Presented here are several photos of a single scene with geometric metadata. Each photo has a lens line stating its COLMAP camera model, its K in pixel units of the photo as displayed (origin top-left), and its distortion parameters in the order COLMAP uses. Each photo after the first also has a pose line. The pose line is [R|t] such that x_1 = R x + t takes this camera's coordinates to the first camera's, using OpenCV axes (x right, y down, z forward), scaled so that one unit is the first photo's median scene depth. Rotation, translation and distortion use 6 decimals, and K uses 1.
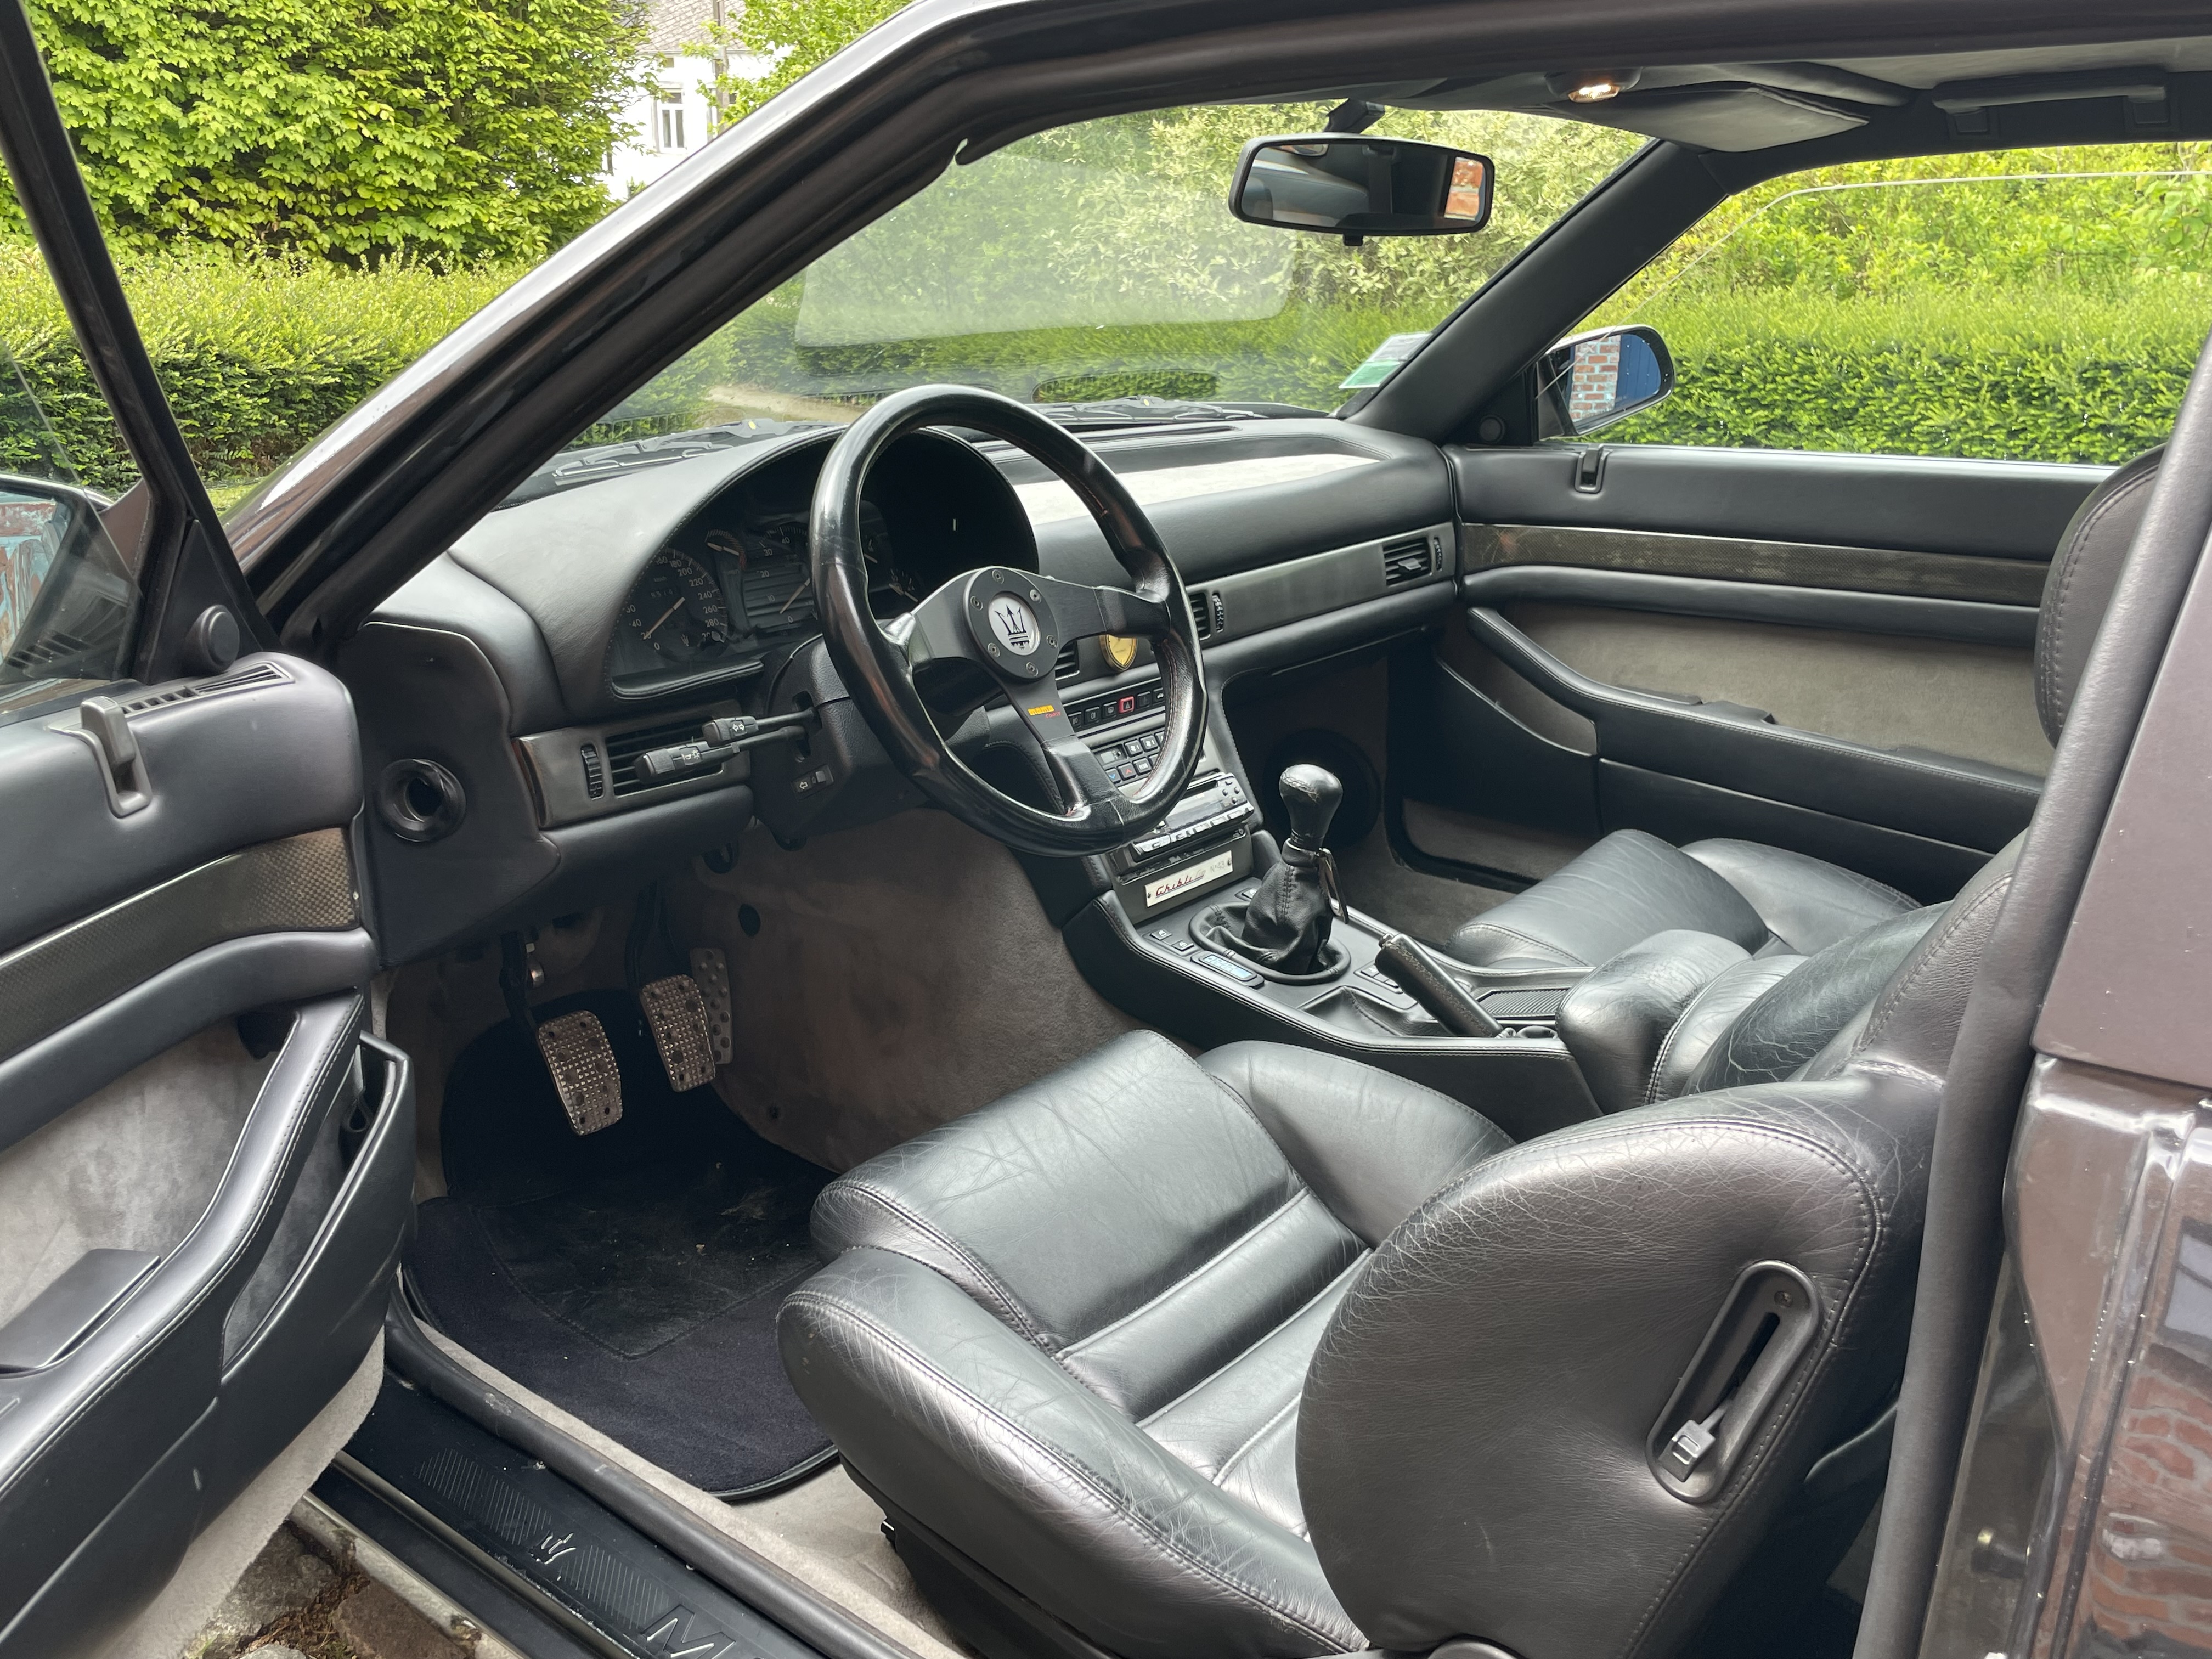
lens RADIAL K [[1930.9, 0, 1111.0], [0, 1930.9, 833.6], [0, 0, 1]] dist [0.046528, -0.032914]
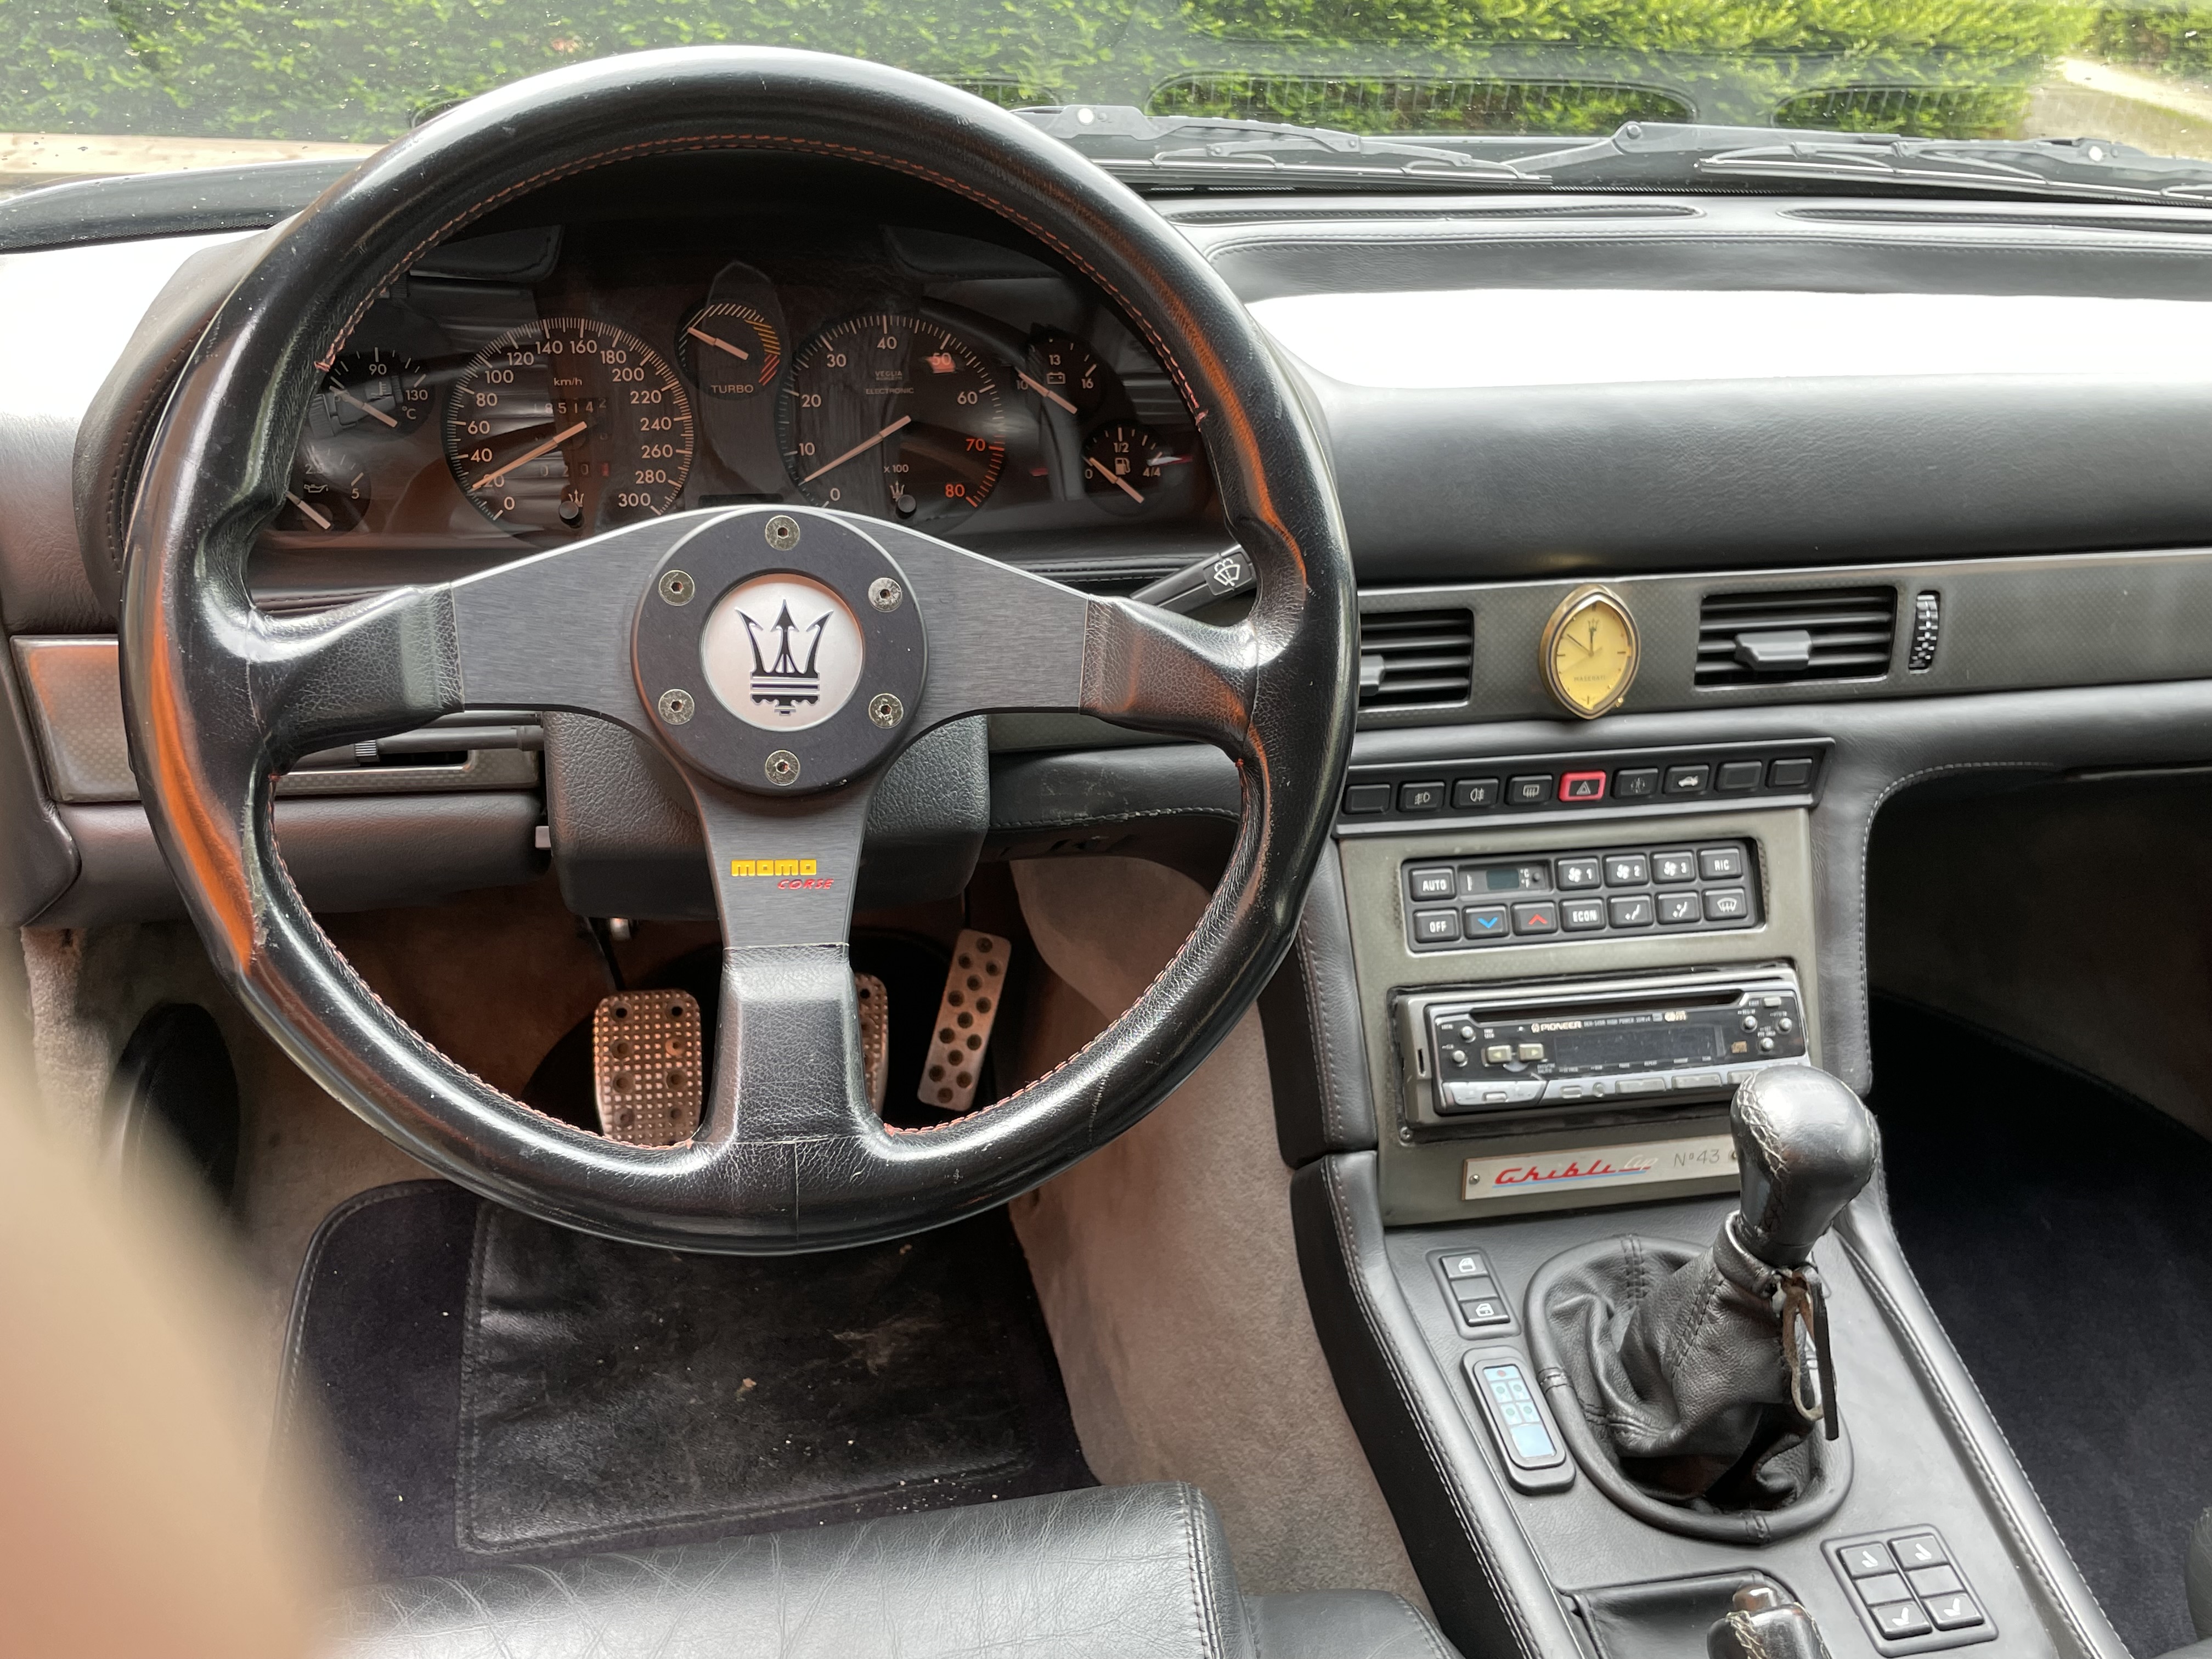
lens RADIAL K [[1930.9, 0, 1100.2], [0, 1930.9, 808.8], [0, 0, 1]] dist [0.046528, -0.032914]
pose [[0.766811, 0.302402, -0.566175, 0.186858], [-0.219212, 0.952411, 0.211801, -0.133990], [0.603280, -0.038299, 0.796609, 0.524357]]
